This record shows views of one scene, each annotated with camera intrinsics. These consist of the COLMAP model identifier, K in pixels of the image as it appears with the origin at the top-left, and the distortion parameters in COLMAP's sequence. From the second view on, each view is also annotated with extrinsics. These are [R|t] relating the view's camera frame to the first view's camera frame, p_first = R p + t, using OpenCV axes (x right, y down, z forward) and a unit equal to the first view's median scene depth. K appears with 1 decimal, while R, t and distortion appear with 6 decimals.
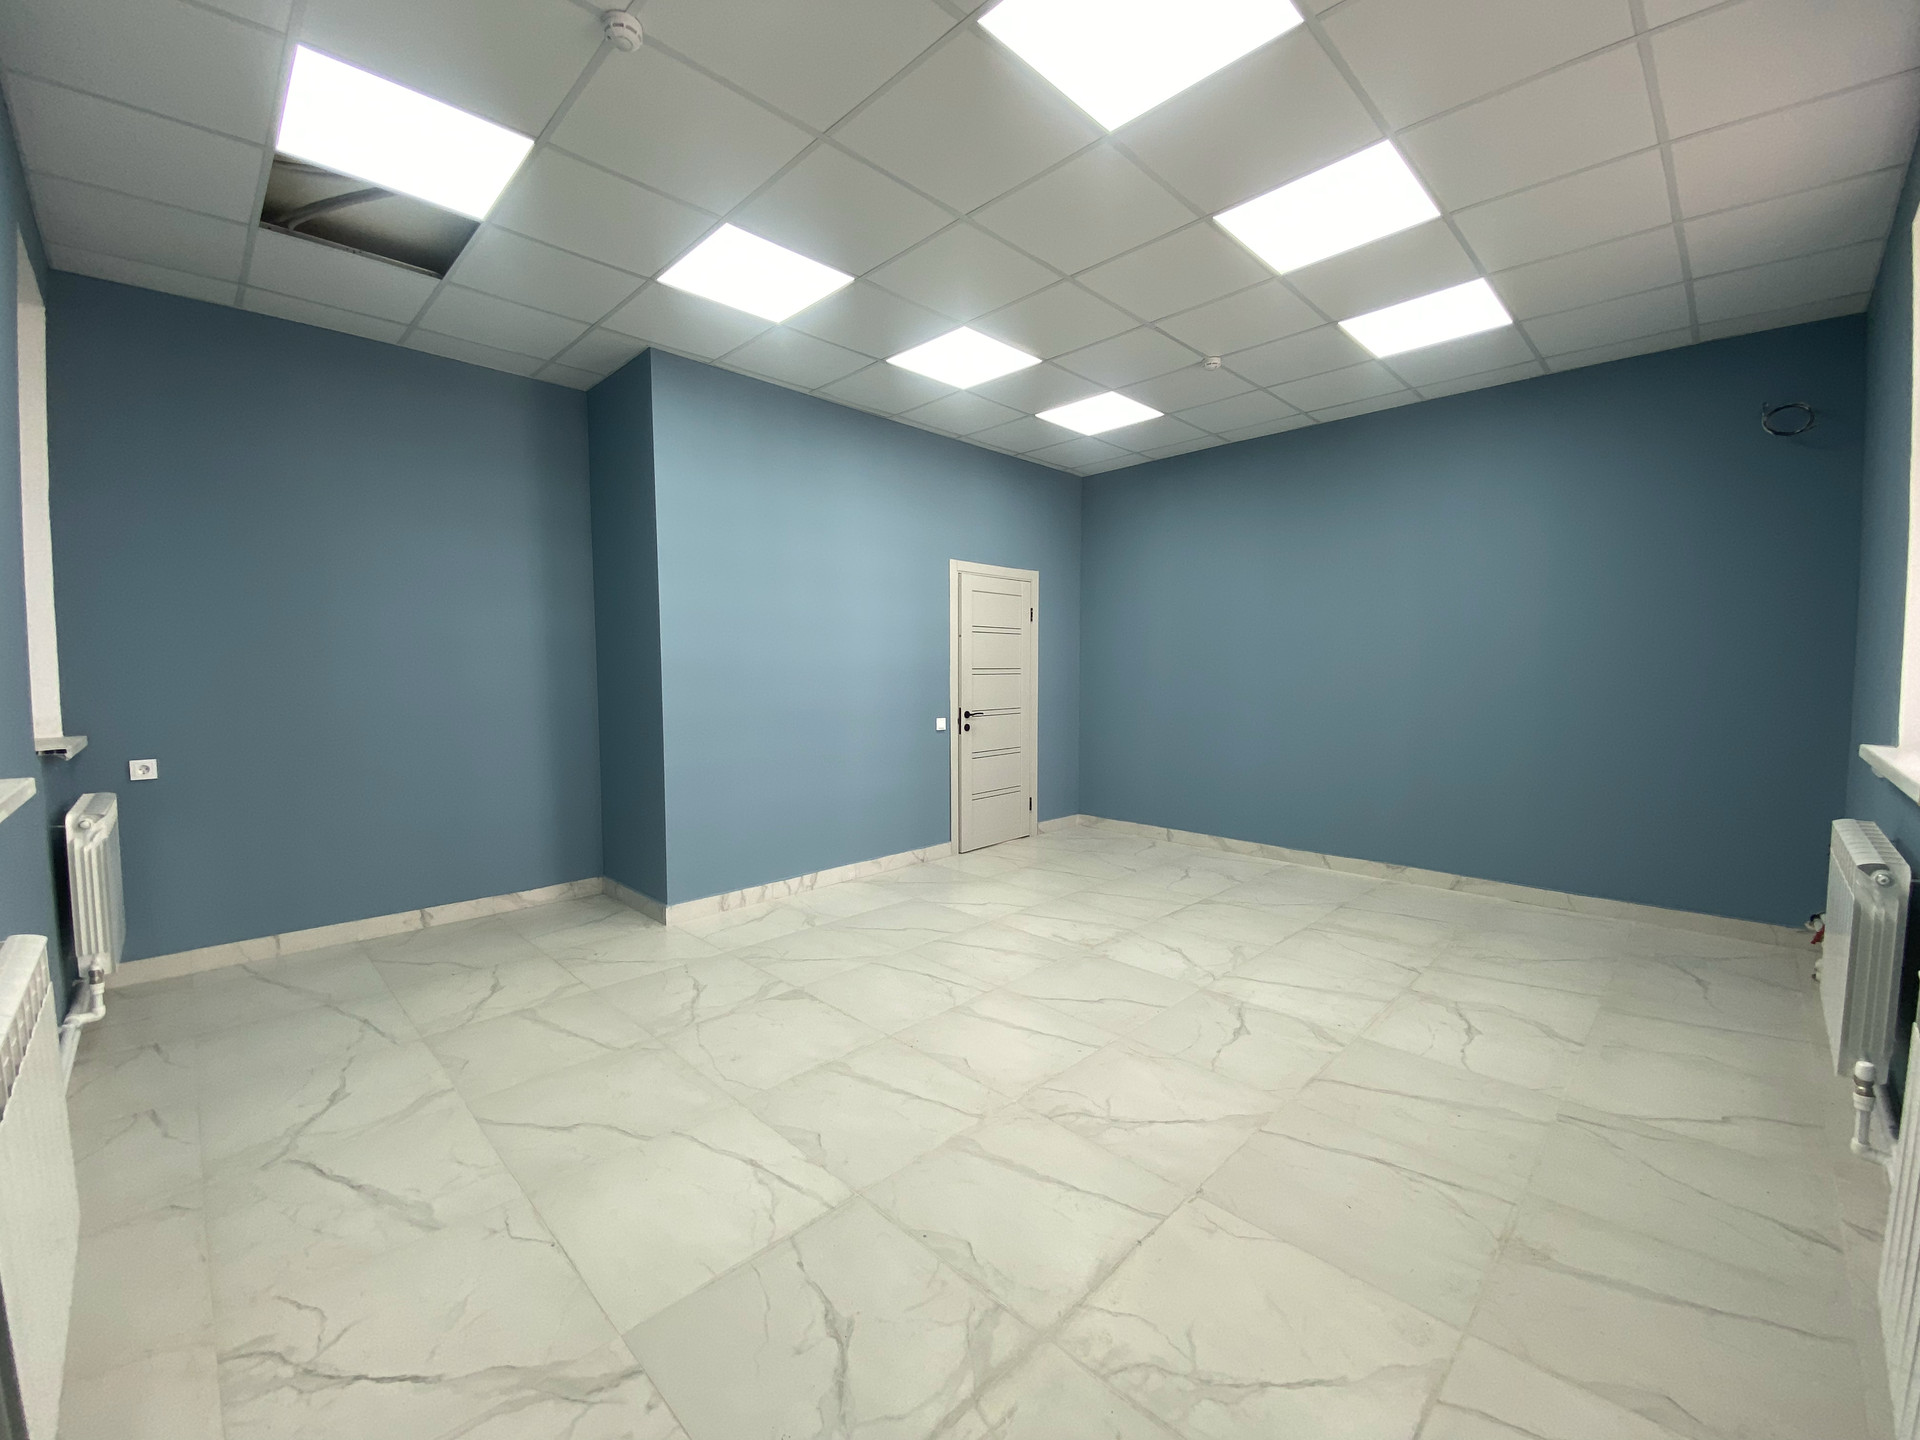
lens RADIAL K [[770.8, 0, 958.1], [0, 770.8, 723.9], [0, 0, 1]] dist [0.034742, -0.026818]
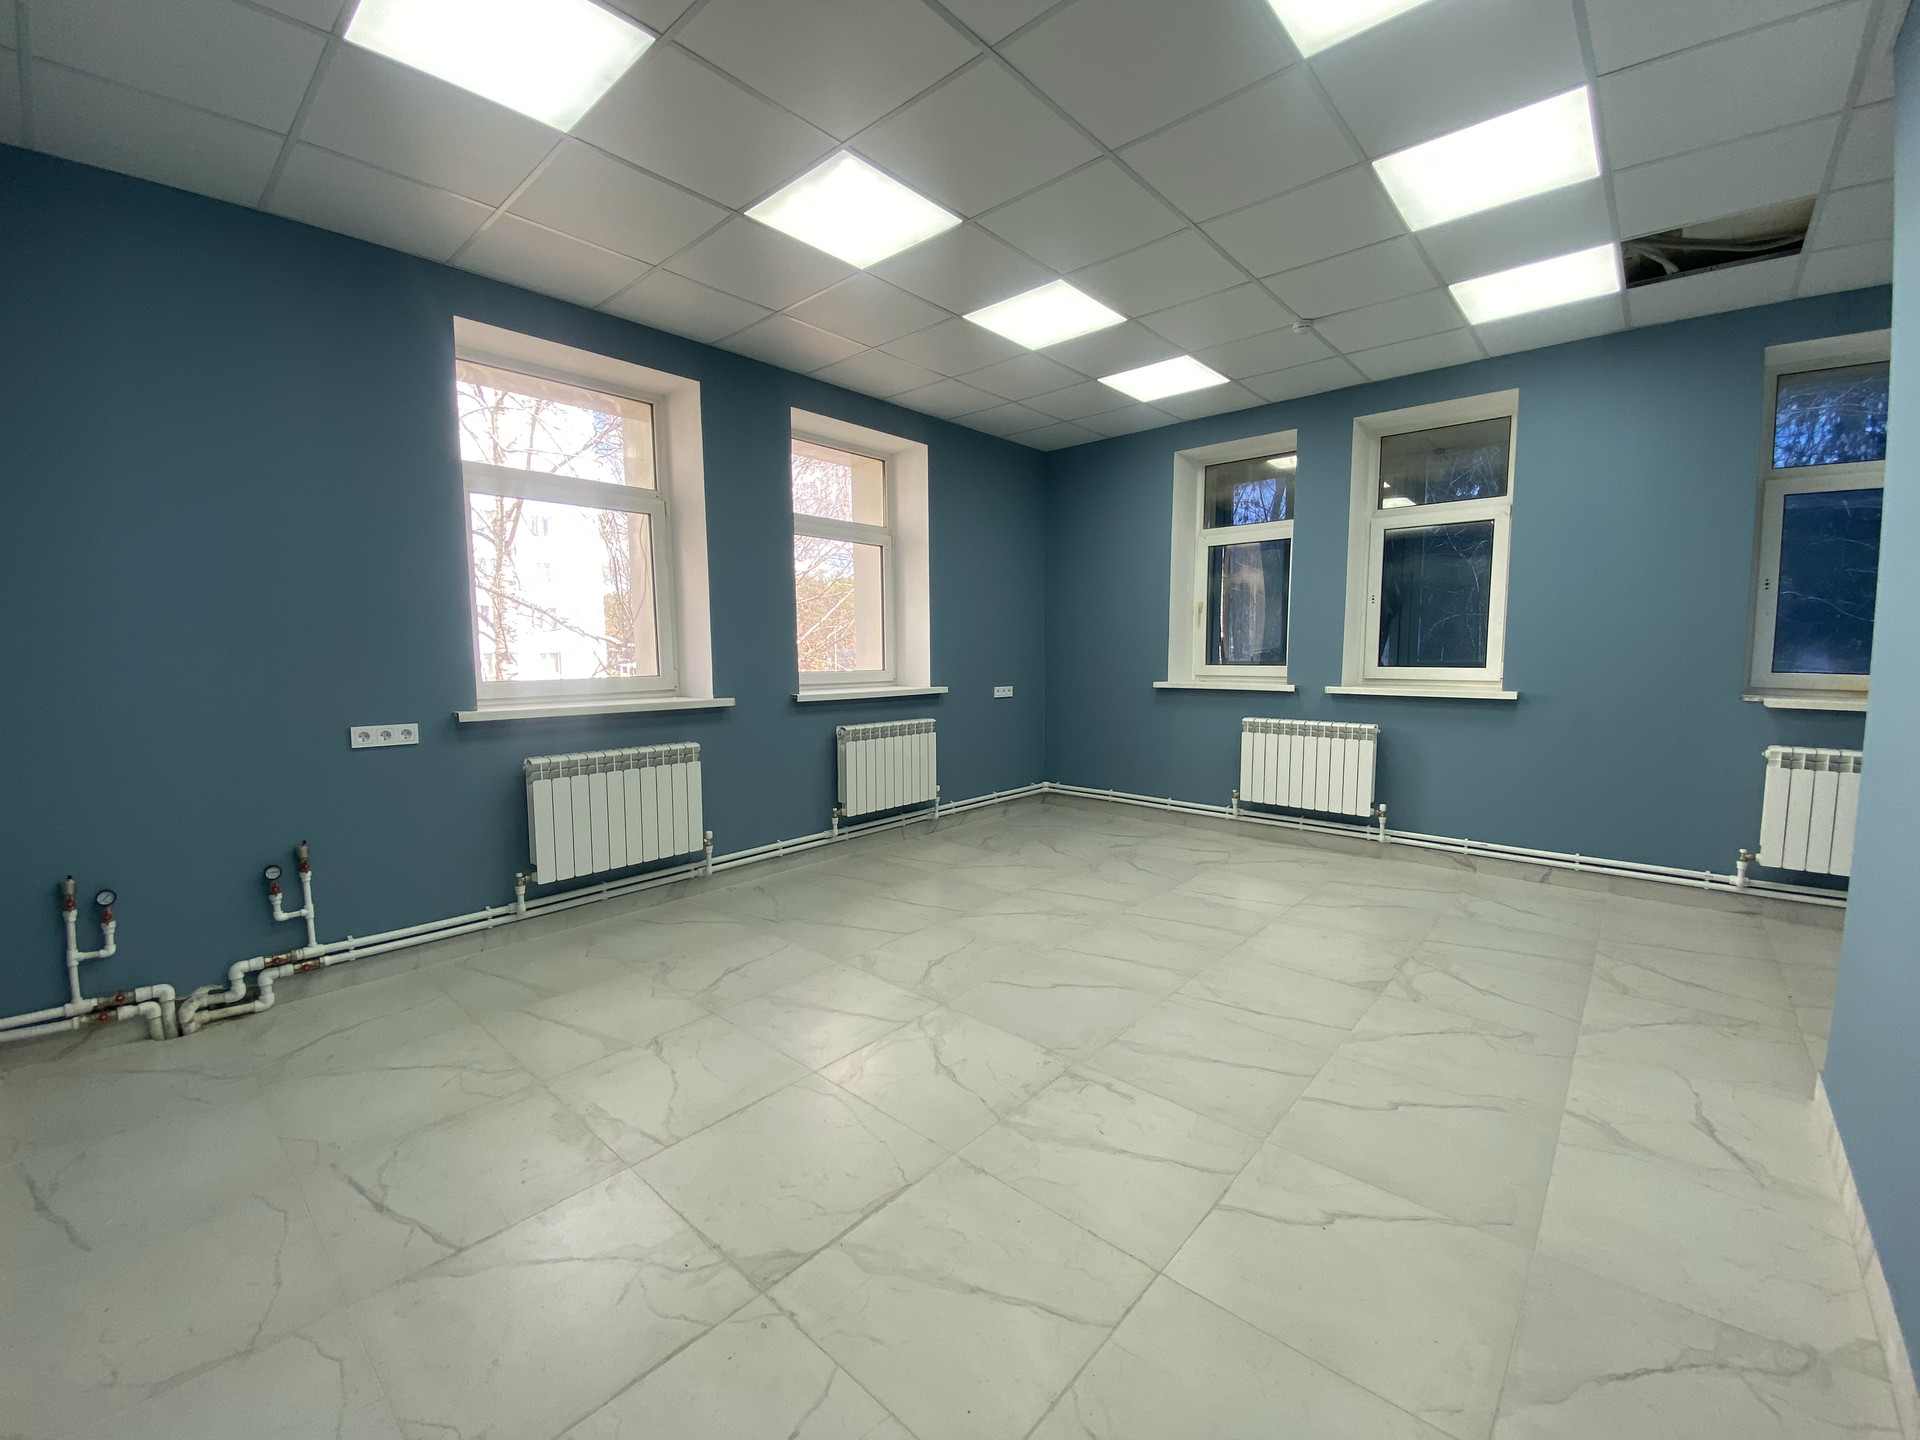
lens RADIAL K [[770.8, 0, 958.1], [0, 770.8, 723.9], [0, 0, 1]] dist [0.034742, -0.026818]
pose [[-0.998461, 0.011204, -0.054314, 0.324334], [0.001969, 0.985925, 0.167175, -0.124835], [0.055423, 0.166811, -0.984430, 1.736014]]
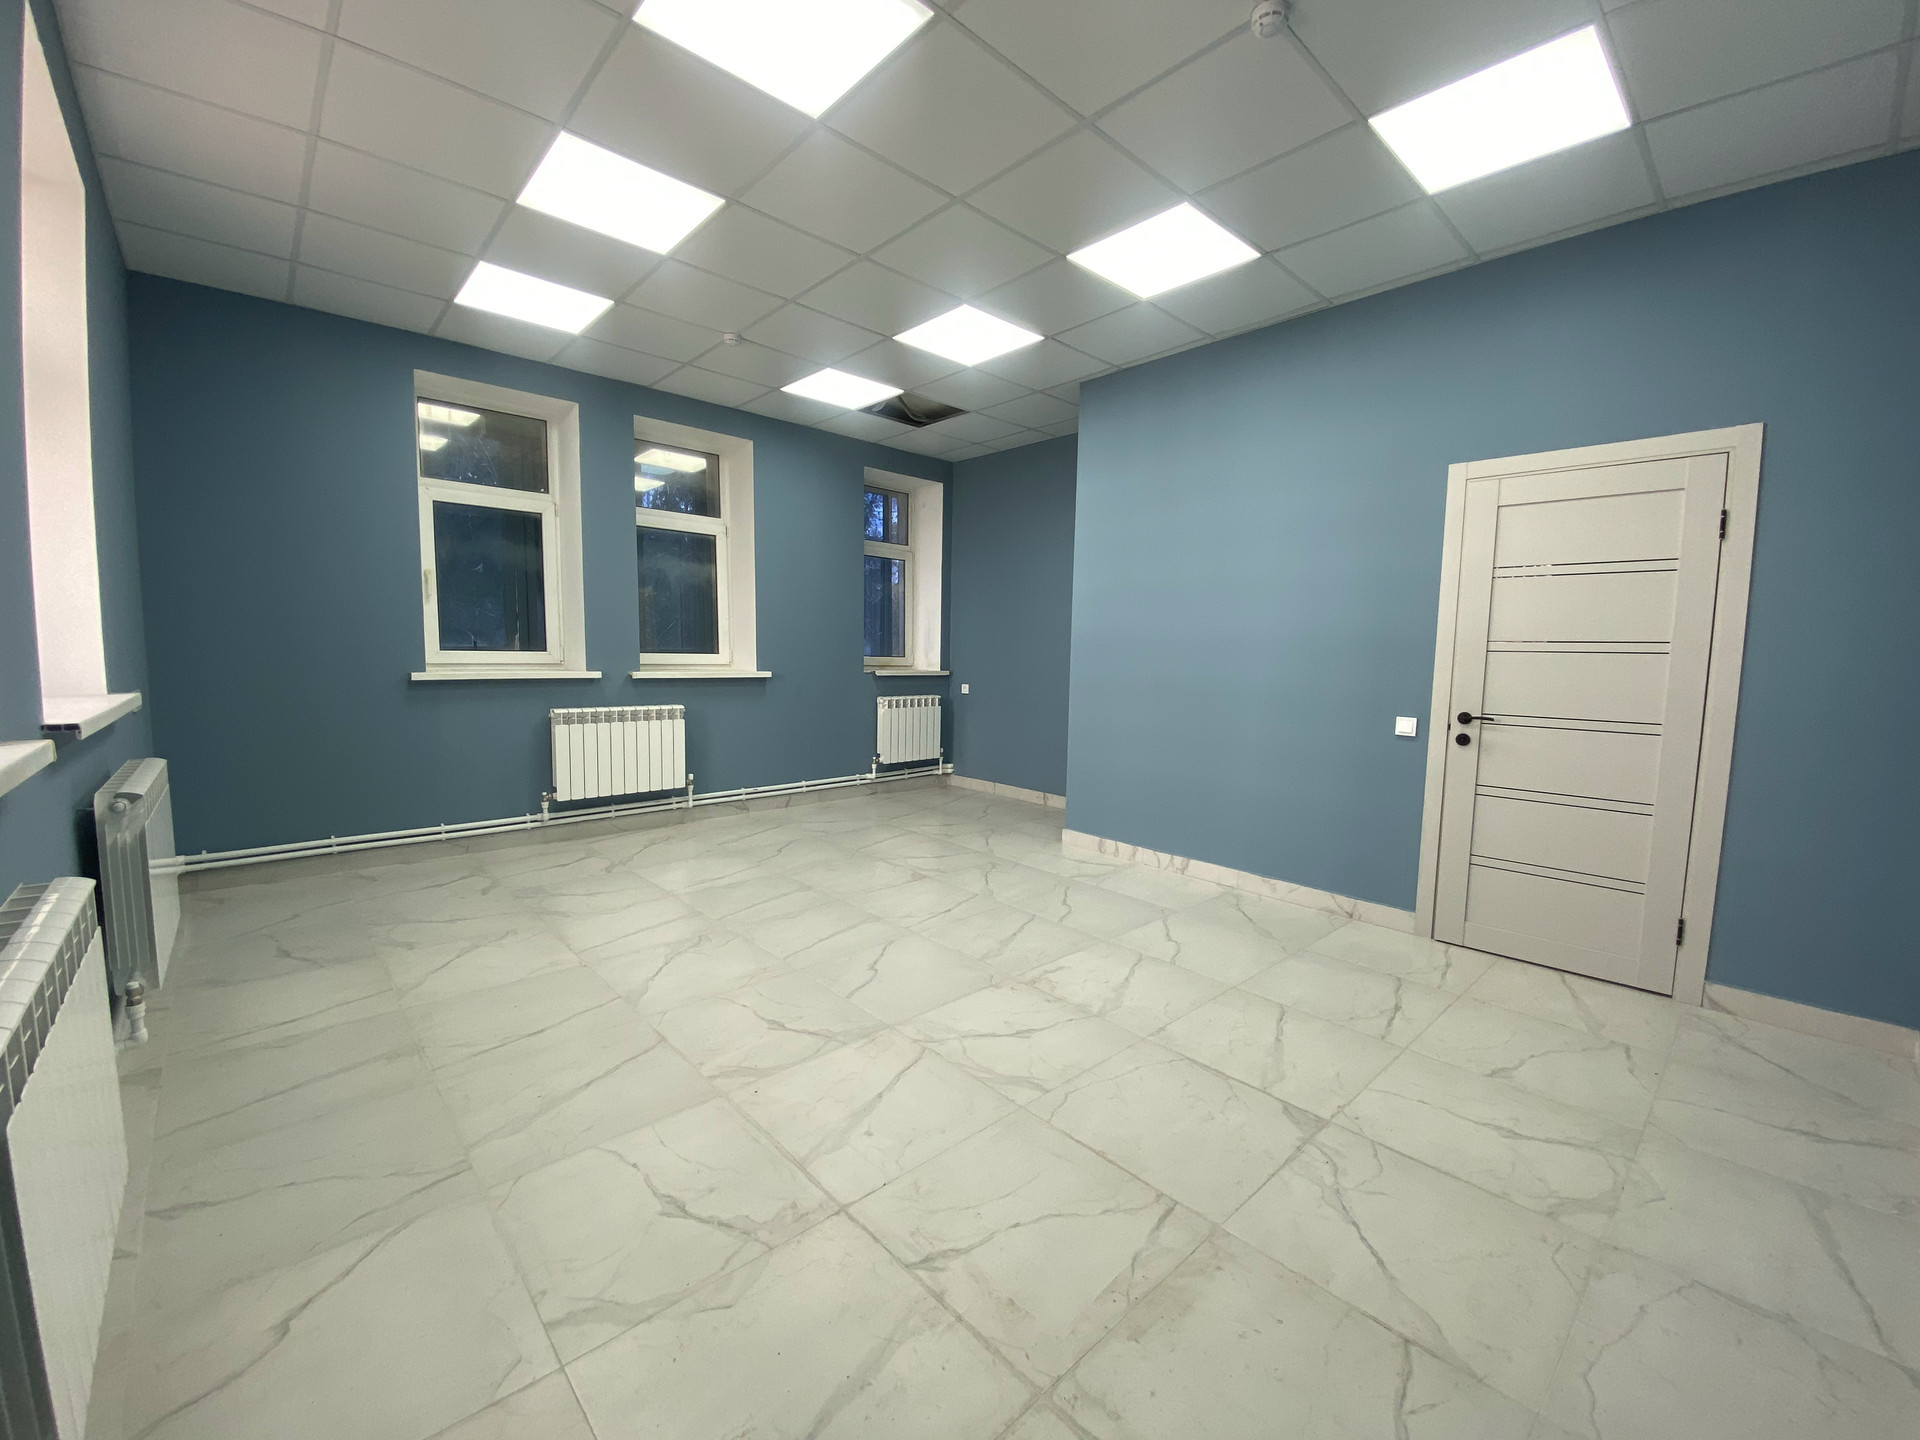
lens RADIAL K [[770.8, 0, 958.1], [0, 770.8, 723.9], [0, 0, 1]] dist [0.034742, -0.026818]
pose [[-0.042001, 0.098725, -0.994228, 1.026413], [-0.087383, 0.990930, 0.102089, -0.057165], [0.995289, 0.091166, -0.032993, 1.012142]]
